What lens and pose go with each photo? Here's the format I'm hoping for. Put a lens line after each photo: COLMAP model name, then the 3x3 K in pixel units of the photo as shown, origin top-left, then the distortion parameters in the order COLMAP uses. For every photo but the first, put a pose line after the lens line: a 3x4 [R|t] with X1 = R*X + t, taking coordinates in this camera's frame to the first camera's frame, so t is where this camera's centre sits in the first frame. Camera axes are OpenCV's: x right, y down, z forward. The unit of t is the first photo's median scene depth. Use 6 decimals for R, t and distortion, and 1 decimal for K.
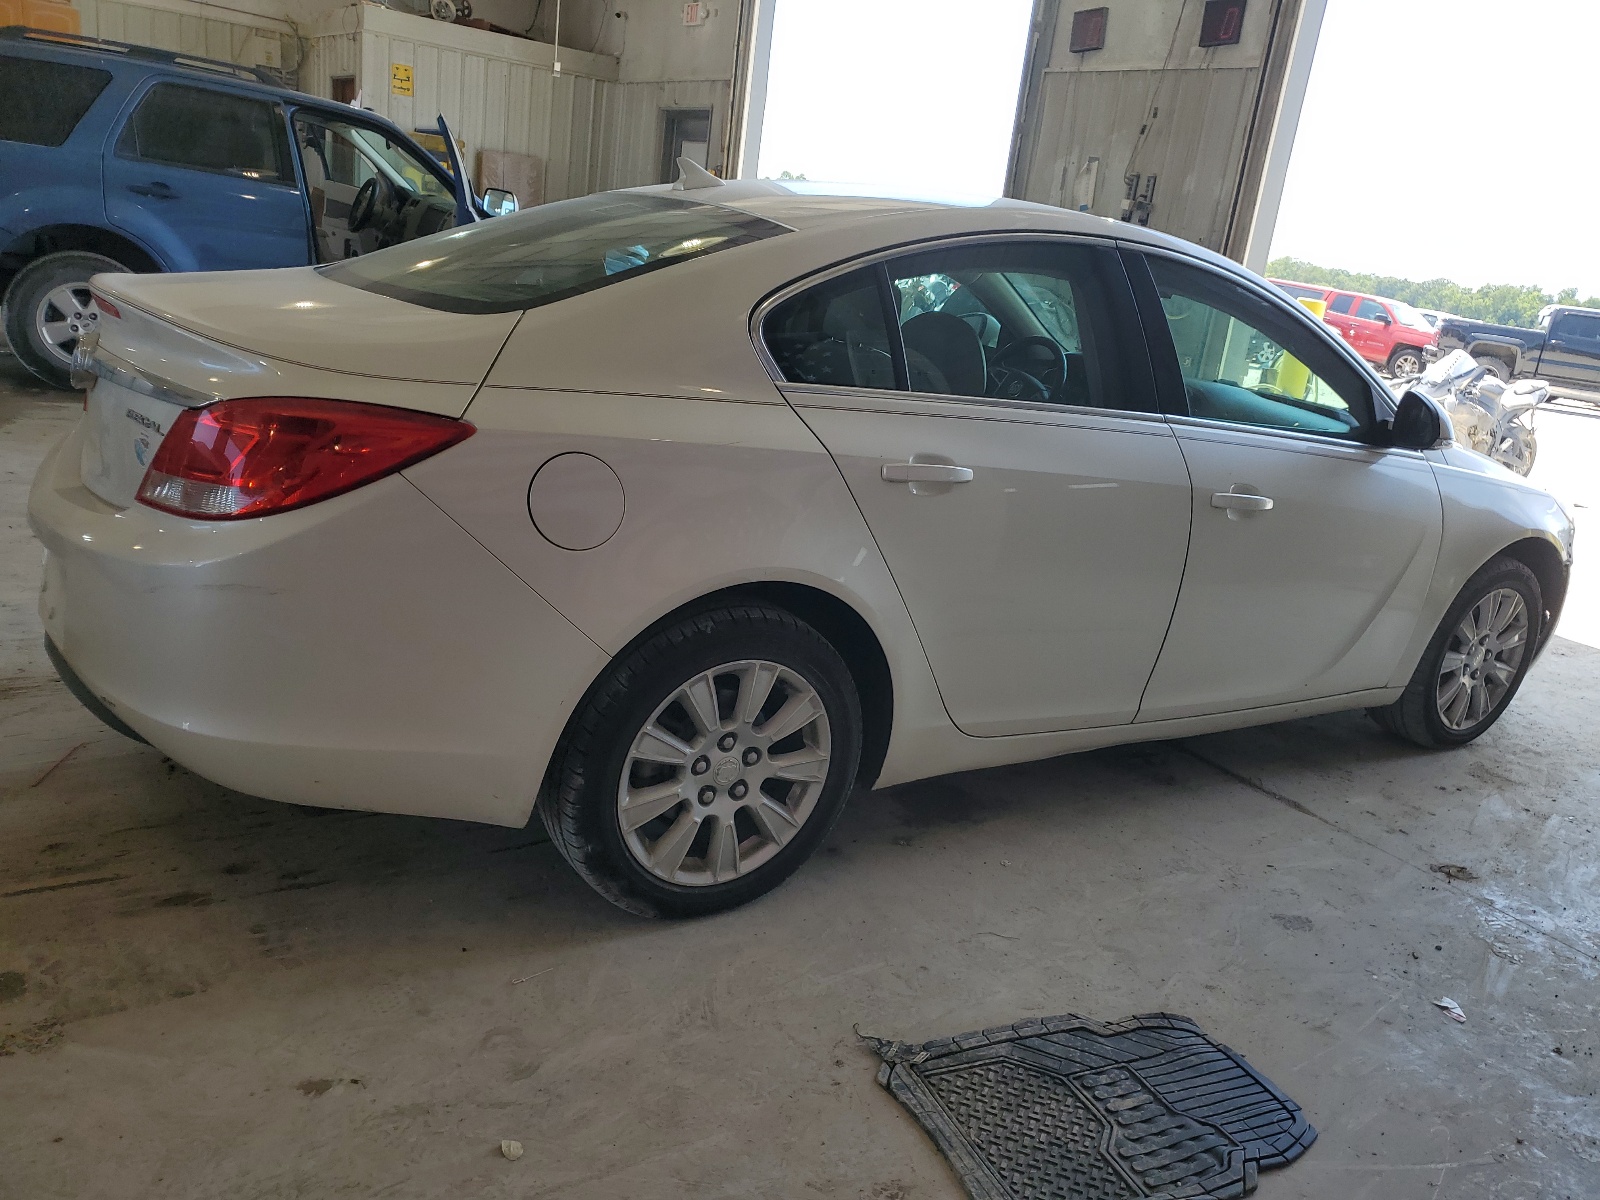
lens RADIAL K [[1246.1, 0, 814.8], [0, 1246.1, 595.2], [0, 0, 1]] dist [0.012970, 0.009778]
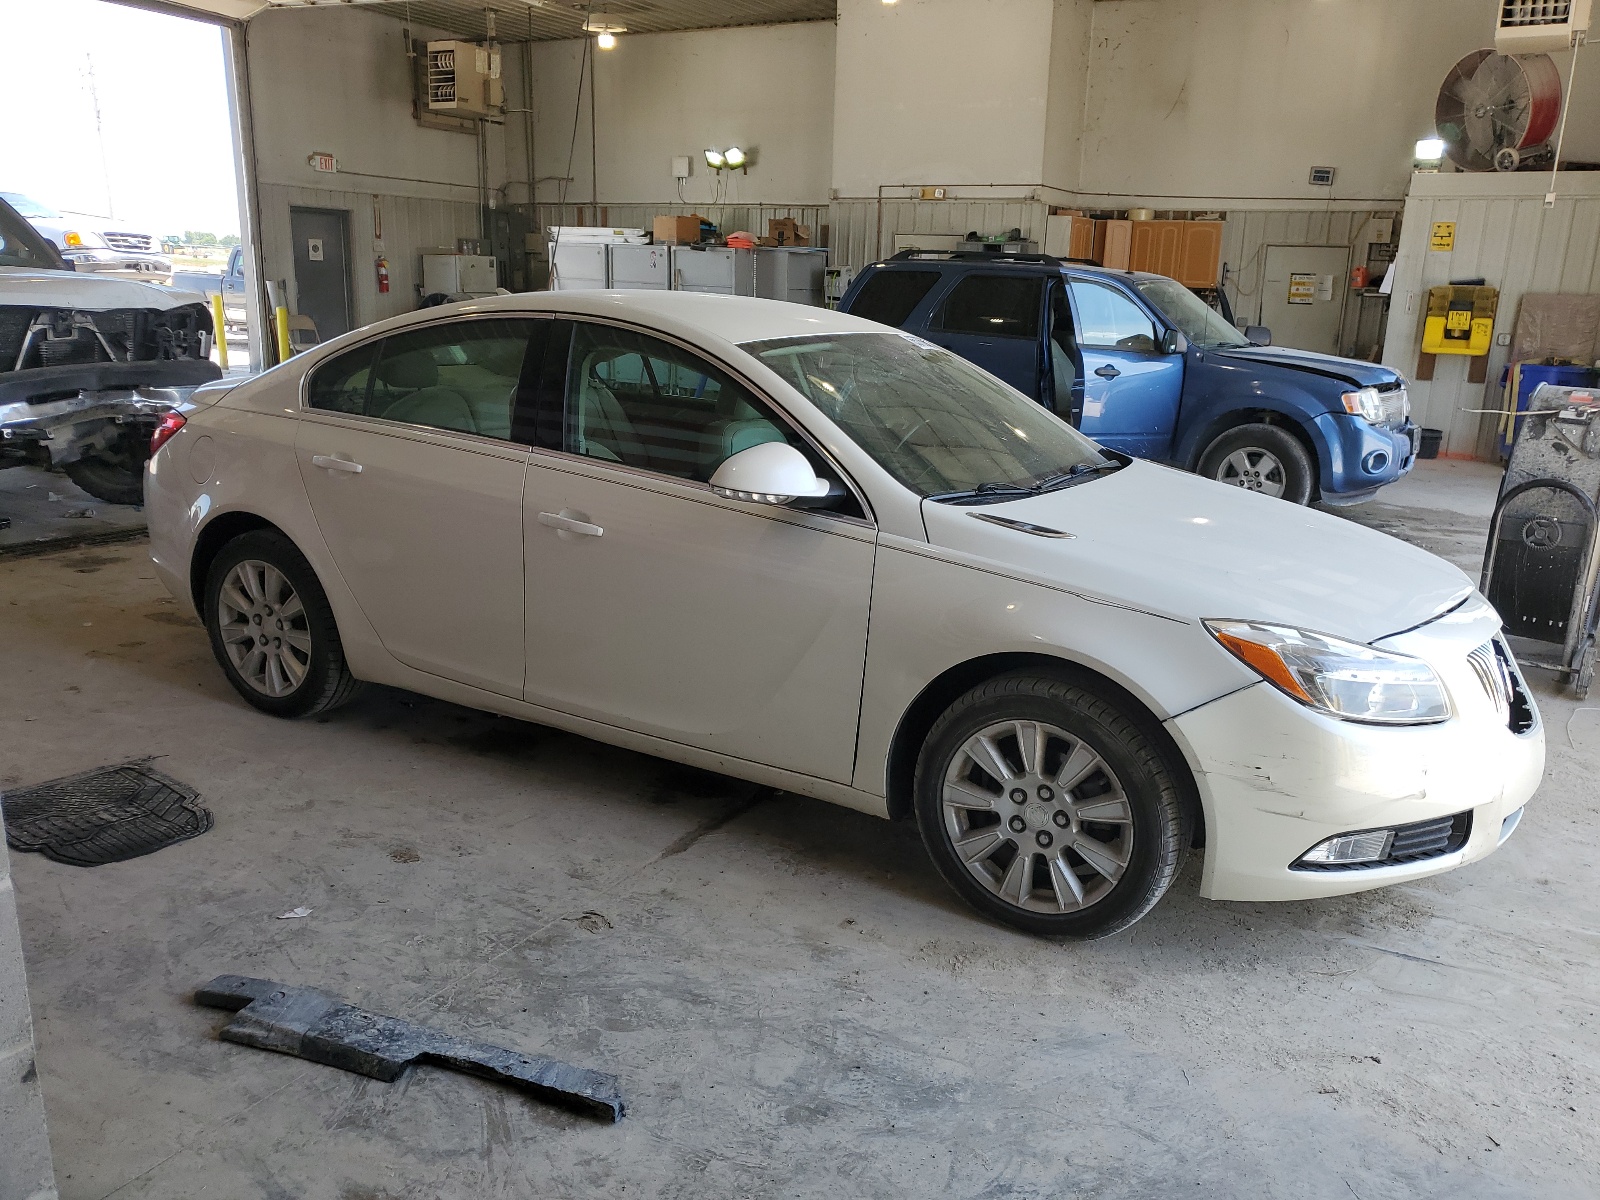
lens RADIAL K [[1246.1, 0, 807.8], [0, 1246.1, 598.8], [0, 0, 1]] dist [0.012970, 0.009778]
pose [[0.450477, 0.103997, -0.886710, 1.279579], [-0.230445, 0.973081, -0.002946, -0.046654], [0.862534, 0.205665, 0.462317, 0.593207]]
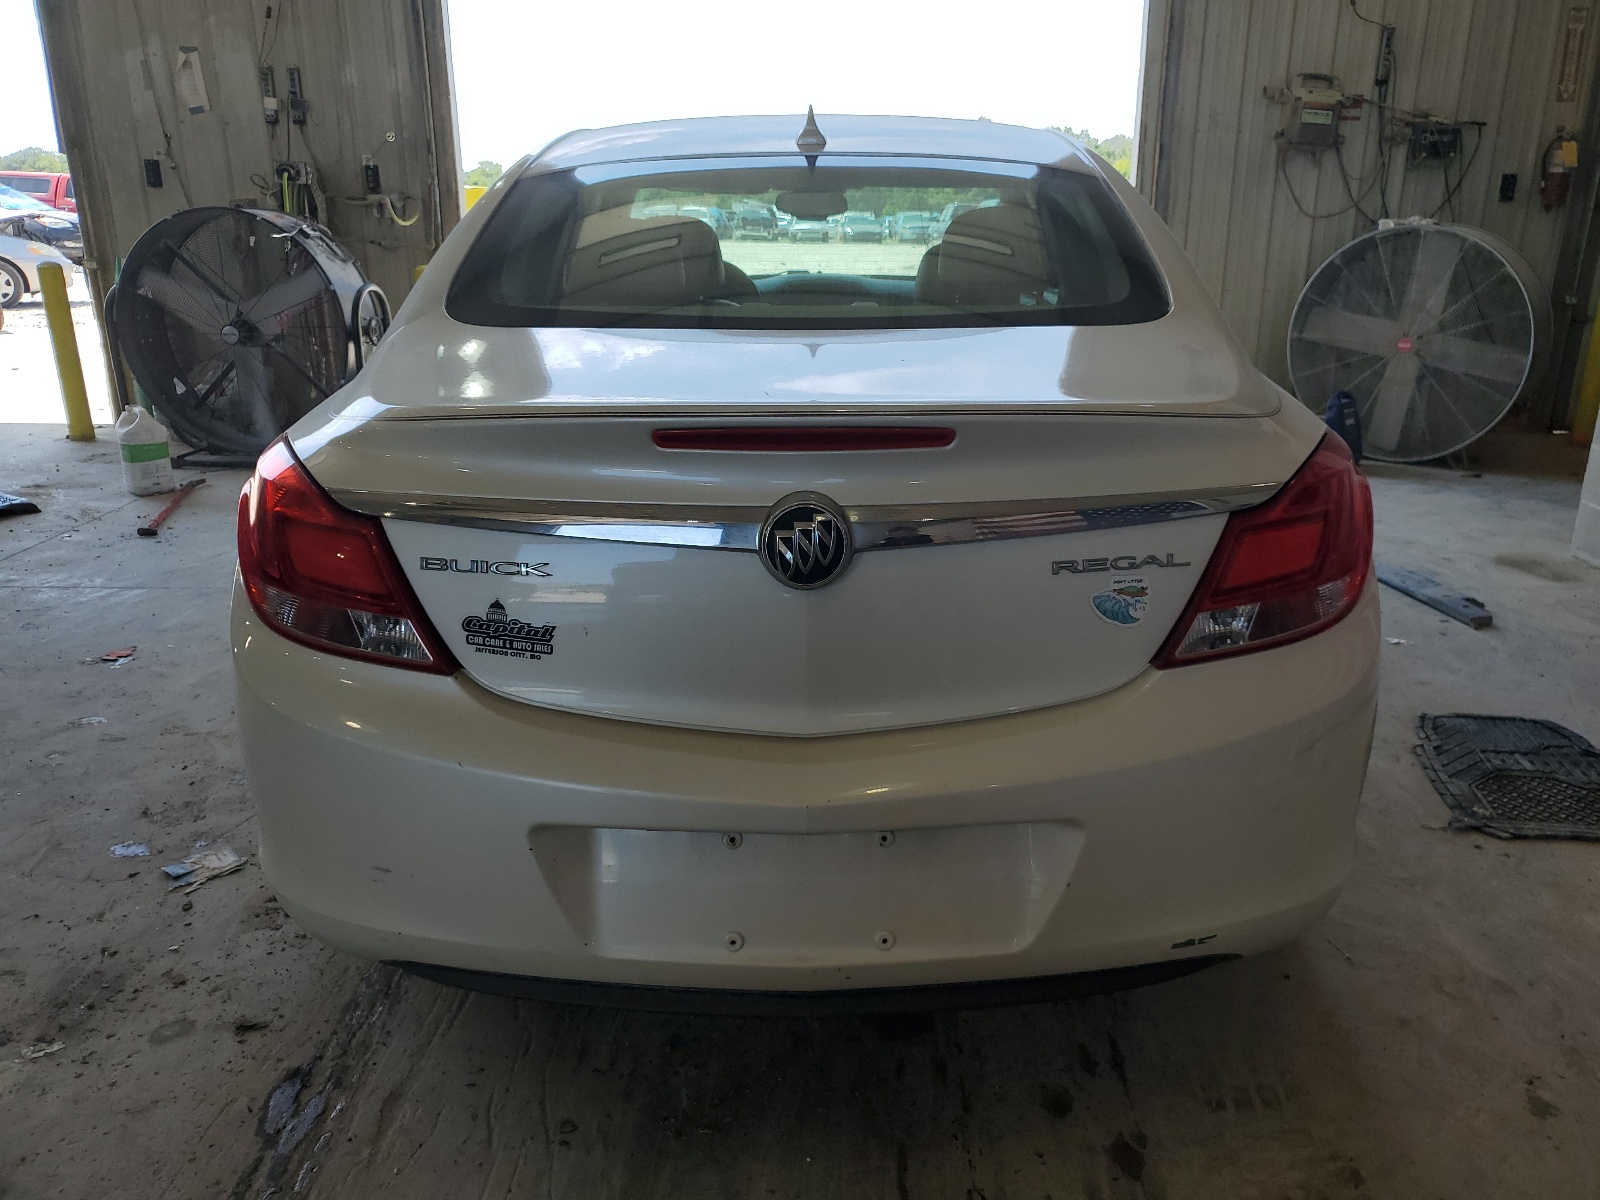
lens RADIAL K [[1246.1, 0, 813.4], [0, 1246.1, 613.3], [0, 0, 1]] dist [0.012970, 0.009778]
pose [[0.551064, -0.381395, 0.742203, -0.723434], [0.297247, 0.920814, 0.252481, -0.214620], [-0.779726, 0.081484, 0.620796, 0.445398]]
